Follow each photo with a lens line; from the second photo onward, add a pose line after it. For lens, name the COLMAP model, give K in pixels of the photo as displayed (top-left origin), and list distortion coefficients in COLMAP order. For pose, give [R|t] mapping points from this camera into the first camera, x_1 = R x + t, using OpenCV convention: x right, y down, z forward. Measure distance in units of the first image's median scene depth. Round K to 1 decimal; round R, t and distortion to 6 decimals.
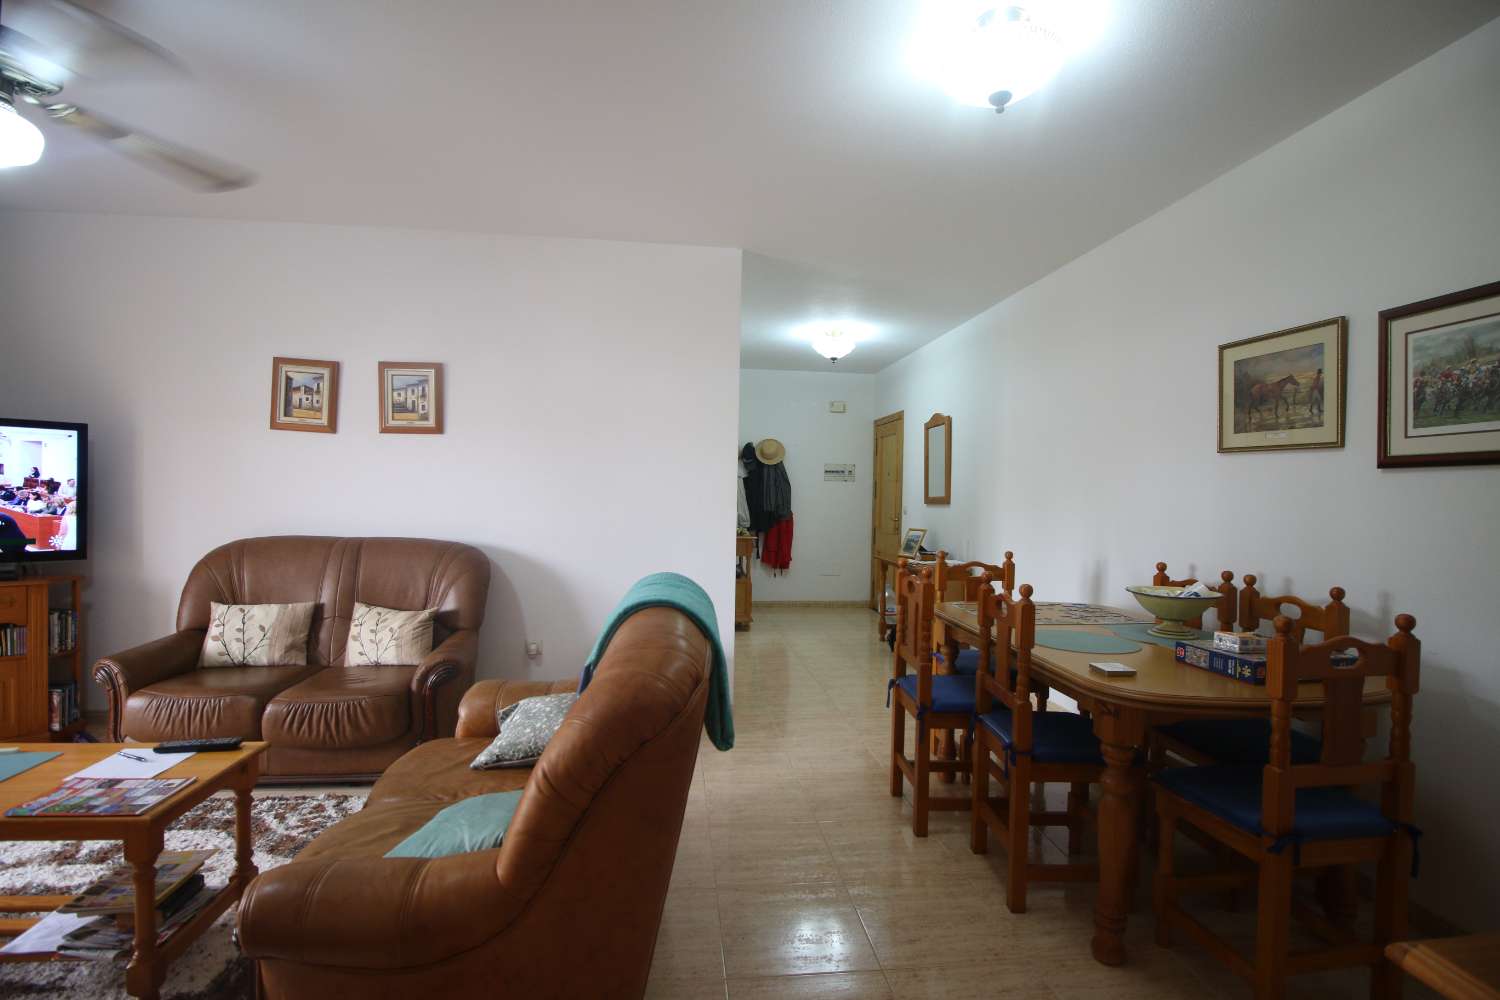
lens RADIAL K [[696.2, 0, 744.7], [0, 696.2, 496.7], [0, 0, 1]] dist [-0.017029, -0.001503]
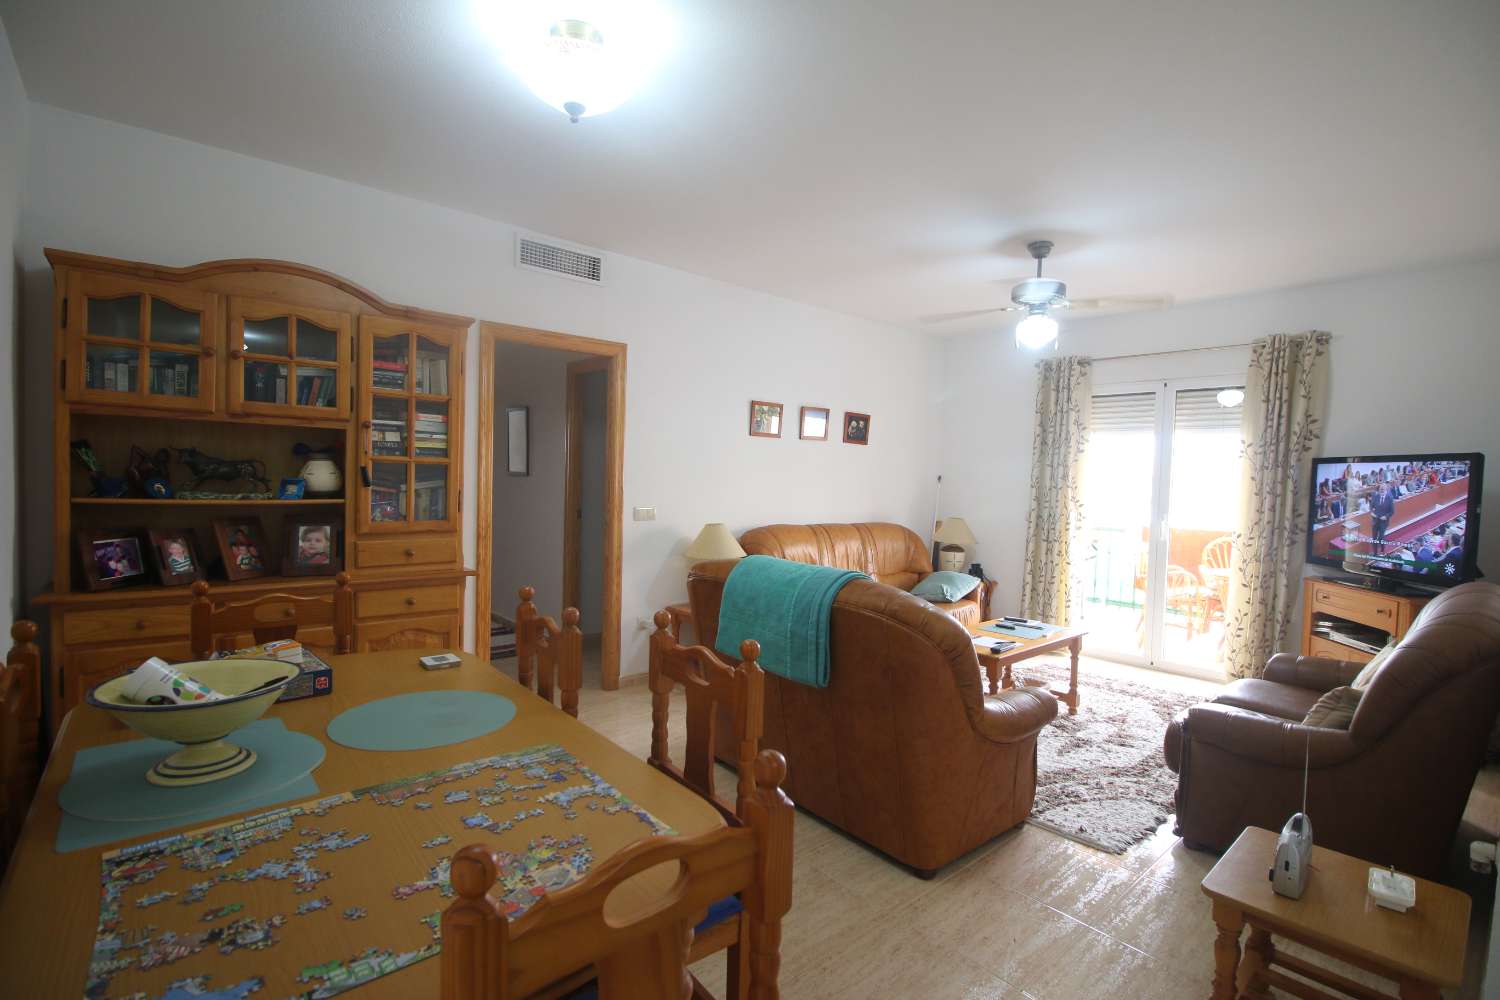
lens RADIAL K [[696.2, 0, 747.4], [0, 696.2, 500.3], [0, 0, 1]] dist [-0.017029, -0.001503]
pose [[-0.822008, -0.021198, -0.569081, 0.559858], [-0.048366, 0.998295, 0.032676, -0.021915], [0.567418, 0.054384, -0.821632, 1.562091]]
